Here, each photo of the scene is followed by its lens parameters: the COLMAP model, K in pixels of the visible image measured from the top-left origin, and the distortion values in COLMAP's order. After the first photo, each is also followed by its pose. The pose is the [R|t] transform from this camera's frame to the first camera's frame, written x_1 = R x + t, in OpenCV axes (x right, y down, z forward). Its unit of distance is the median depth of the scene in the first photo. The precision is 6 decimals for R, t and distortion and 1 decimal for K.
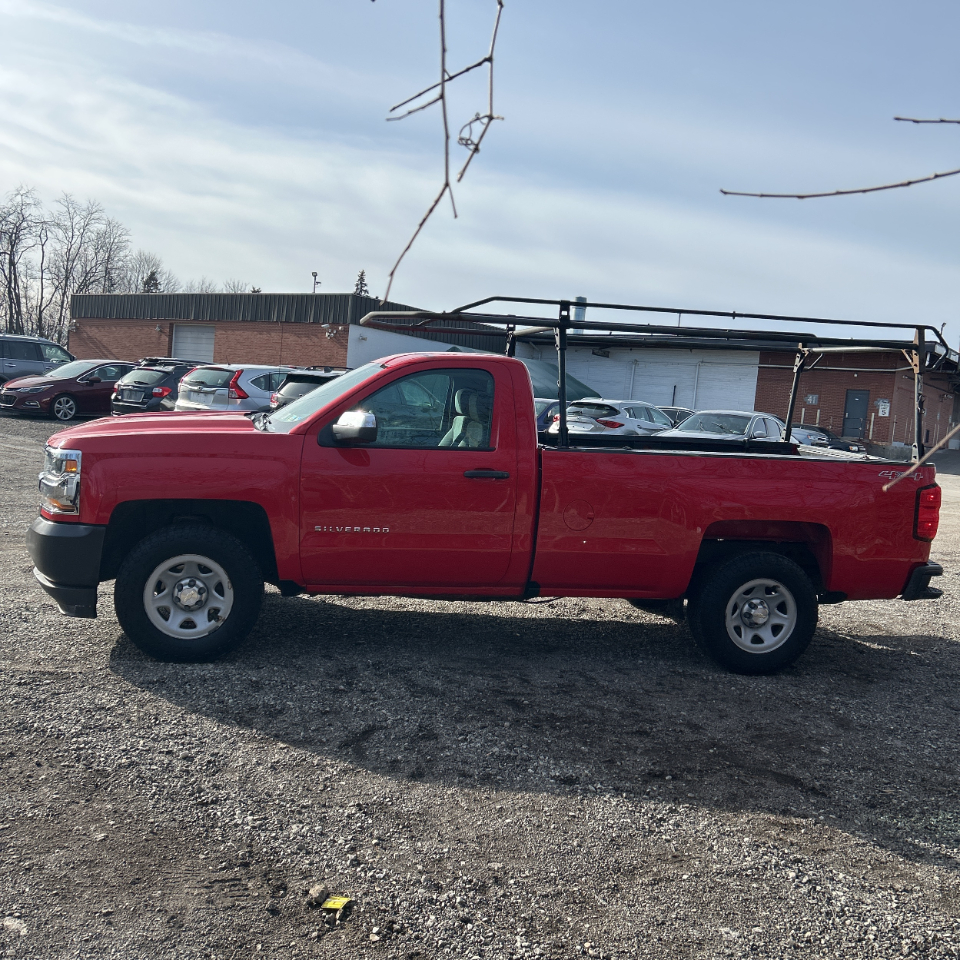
lens RADIAL K [[1017.5, 0, 477.6], [0, 1017.5, 518.9], [0, 0, 1]] dist [-0.010207, 0.000503]
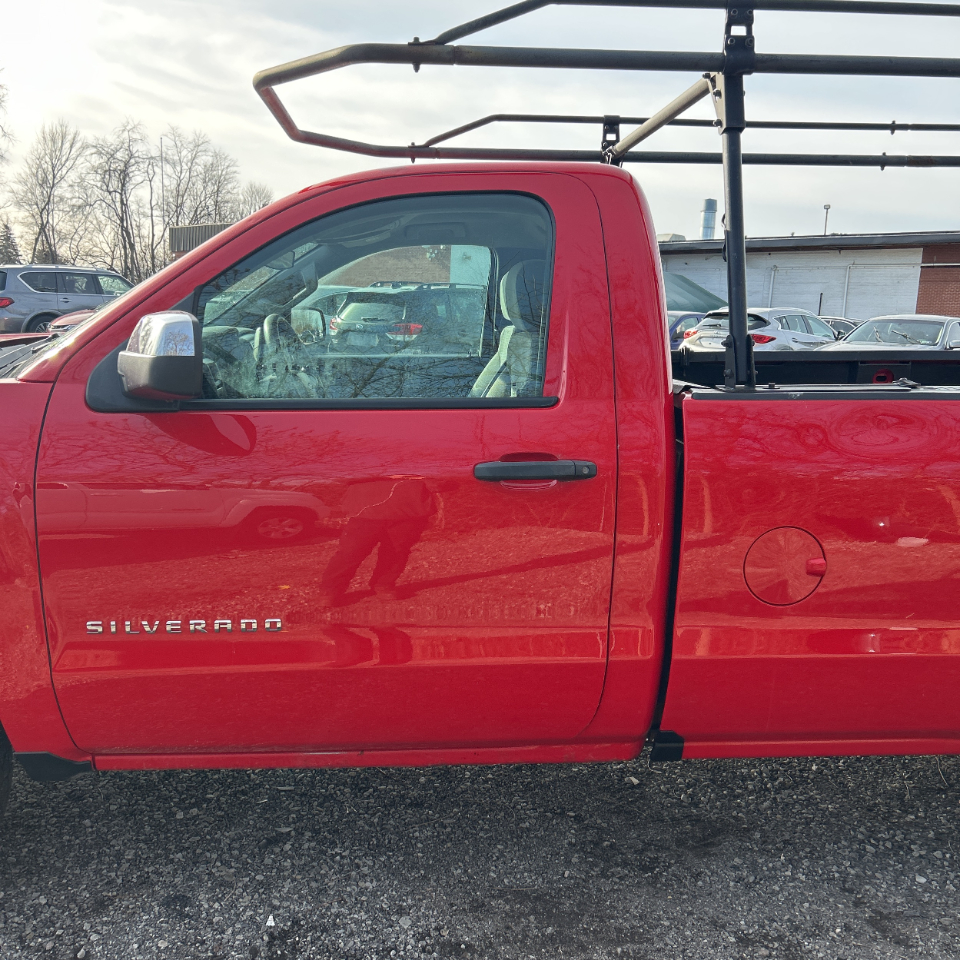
lens RADIAL K [[980.2, 0, 475.6], [0, 980.2, 503.7], [0, 0, 1]] dist [0.034020, -0.027444]
pose [[0.991169, -0.019605, -0.131144, 0.010663], [0.027738, 0.997784, 0.060477, -0.016781], [0.129668, -0.063580, 0.989517, 0.198145]]
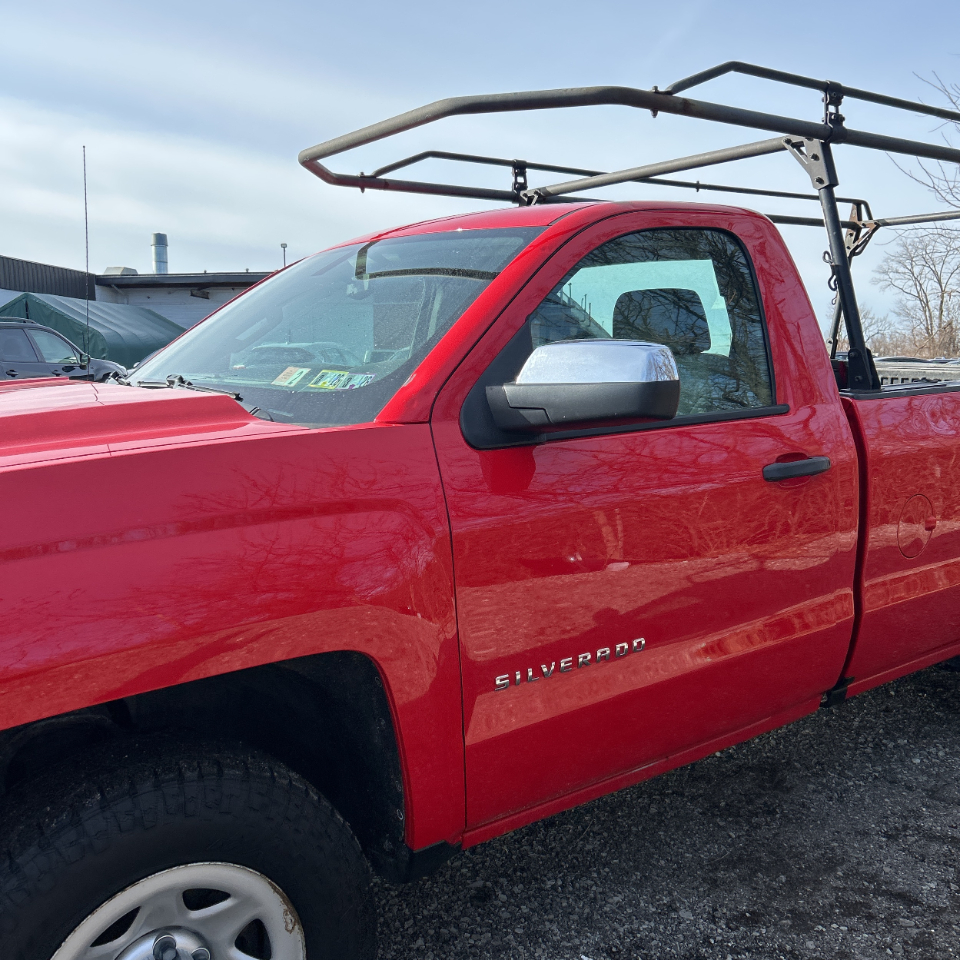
lens RADIAL K [[980.2, 0, 475.6], [0, 980.2, 503.7], [0, 0, 1]] dist [0.034020, -0.027444]
pose [[0.900513, -0.138832, 0.412071, -0.090168], [0.120978, 0.990237, 0.069248, -0.023203], [-0.417661, -0.012507, 0.908517, 0.209510]]
